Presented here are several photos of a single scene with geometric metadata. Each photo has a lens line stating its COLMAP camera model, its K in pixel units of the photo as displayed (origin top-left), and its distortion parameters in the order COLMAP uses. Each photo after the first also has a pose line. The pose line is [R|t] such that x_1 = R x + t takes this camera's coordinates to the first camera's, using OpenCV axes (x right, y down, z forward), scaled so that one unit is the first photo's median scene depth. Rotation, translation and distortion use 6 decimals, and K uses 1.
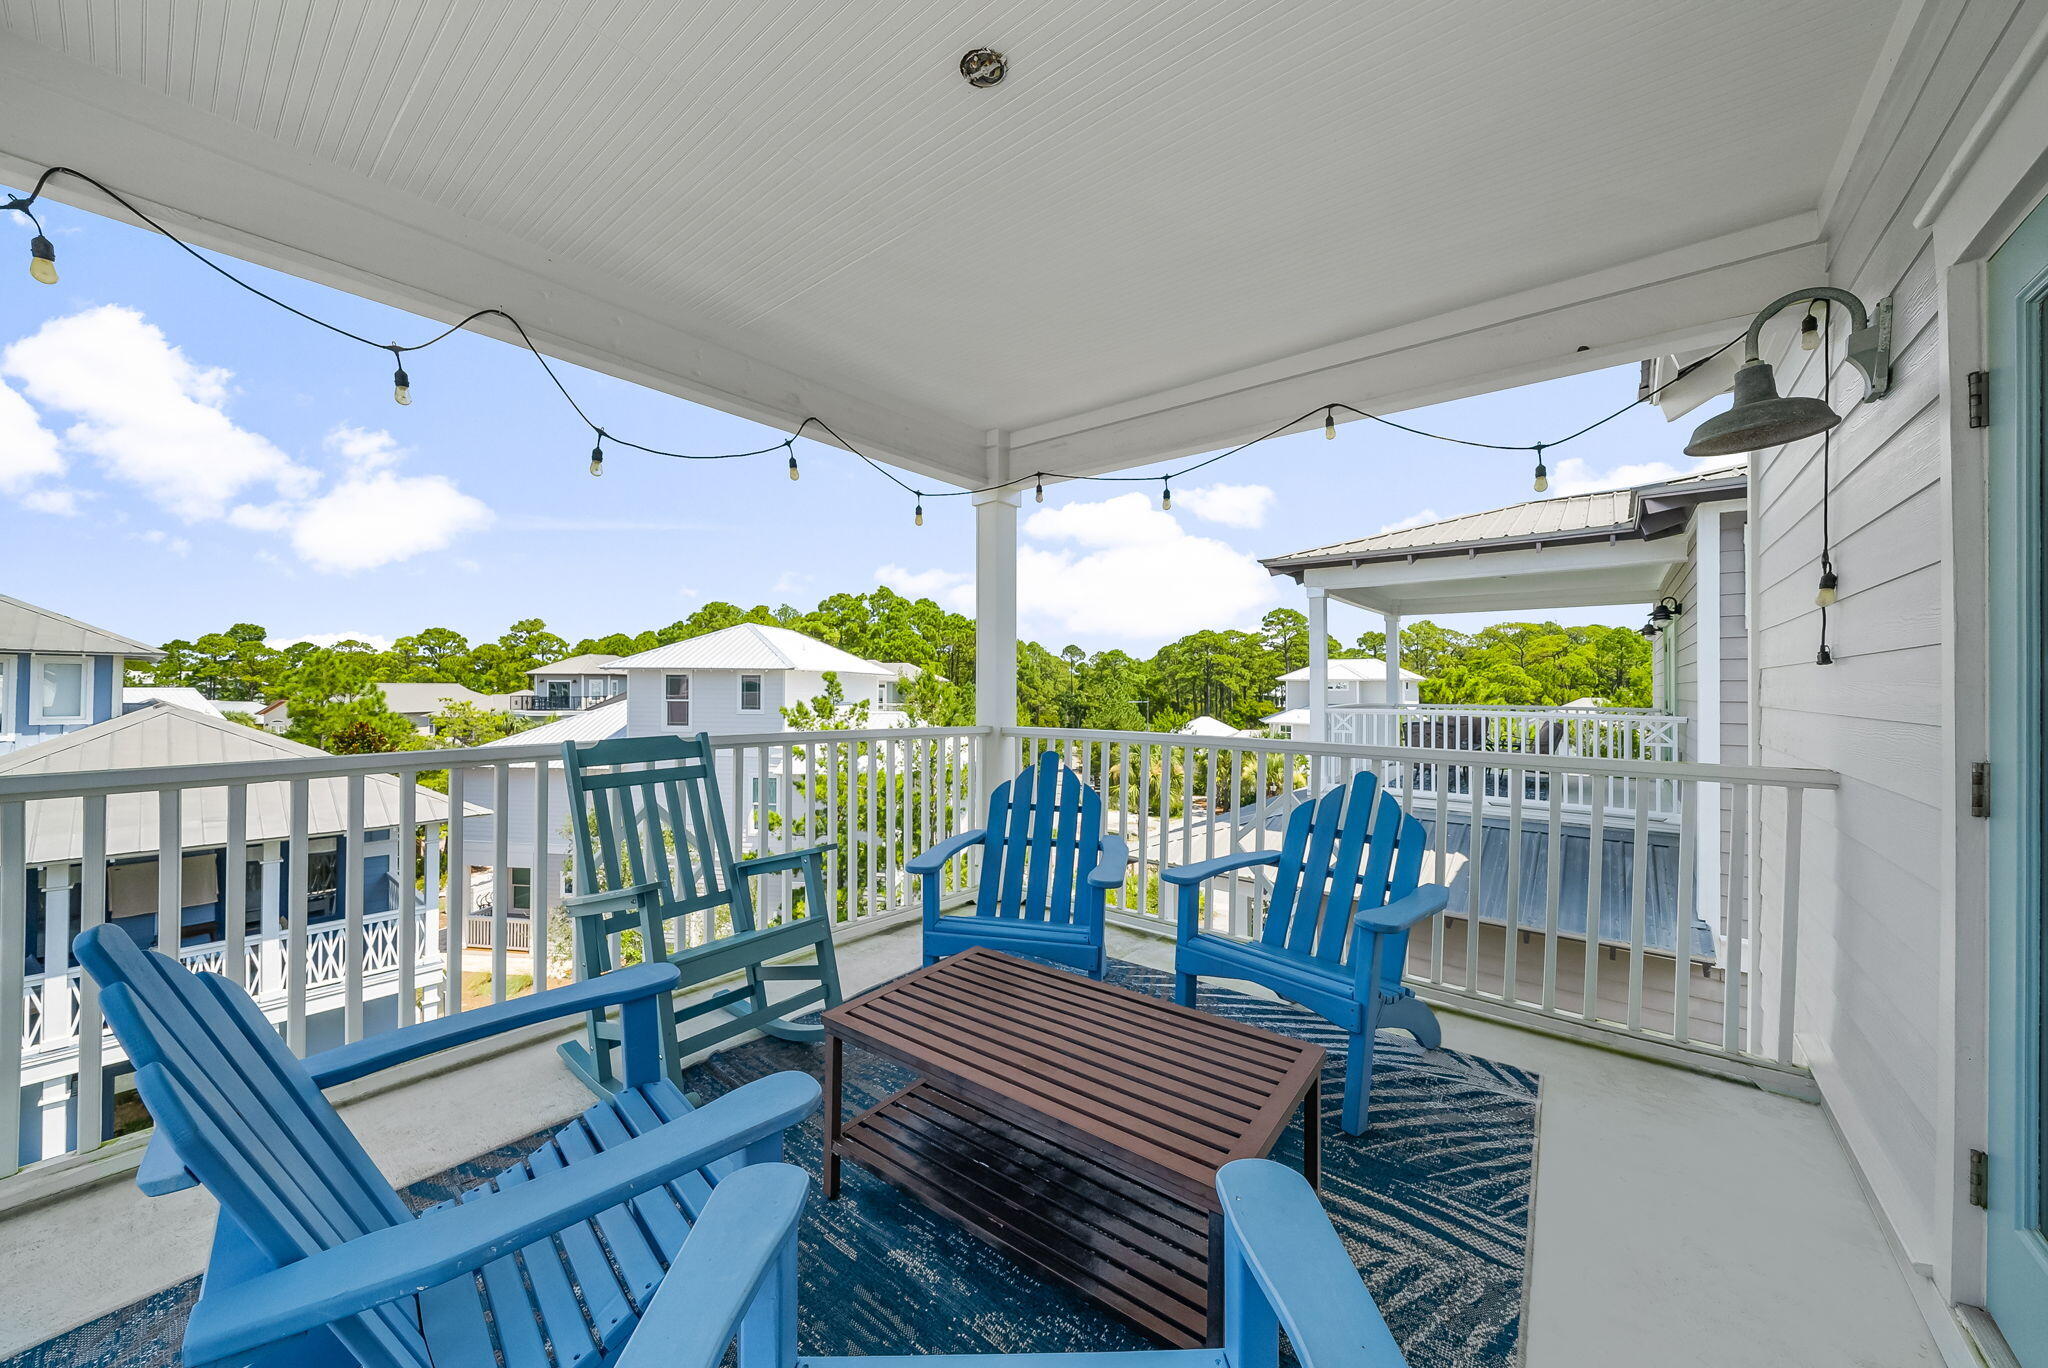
lens RADIAL K [[727.0, 0, 1013.6], [0, 727.0, 678.8], [0, 0, 1]] dist [-0.001105, -0.000077]
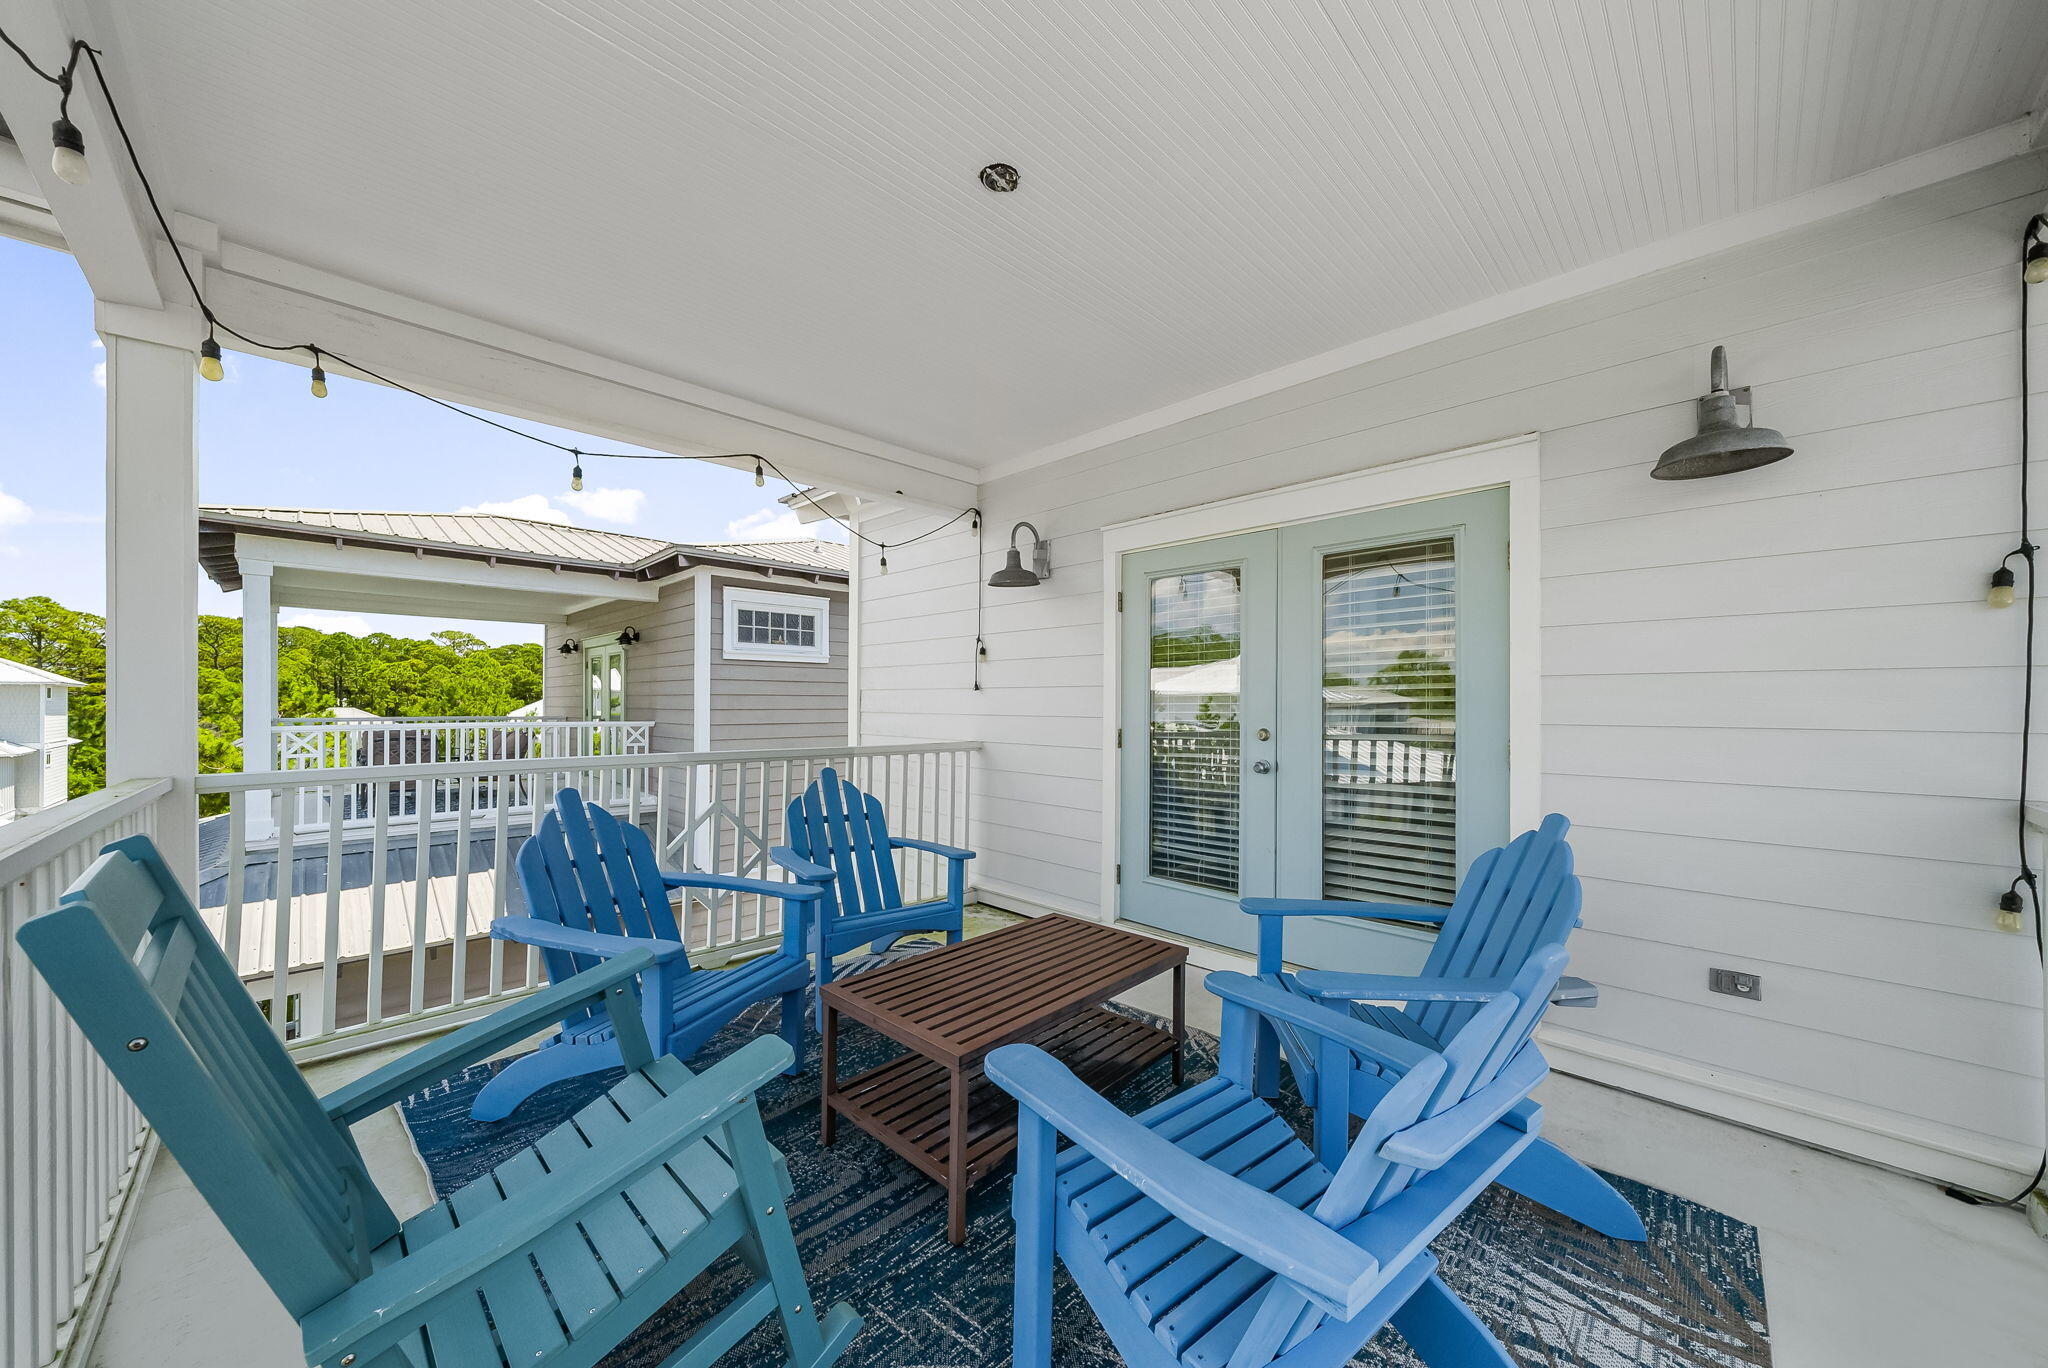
lens RADIAL K [[724.9, 0, 1024.5], [0, 724.9, 700.6], [0, 0, 1]] dist [-0.000208, 0.000017]
pose [[0.095685, -0.005141, 0.995398, -0.295441], [-0.013523, 0.999888, 0.006464, -0.001850], [-0.995320, -0.014079, 0.095605, 0.207544]]
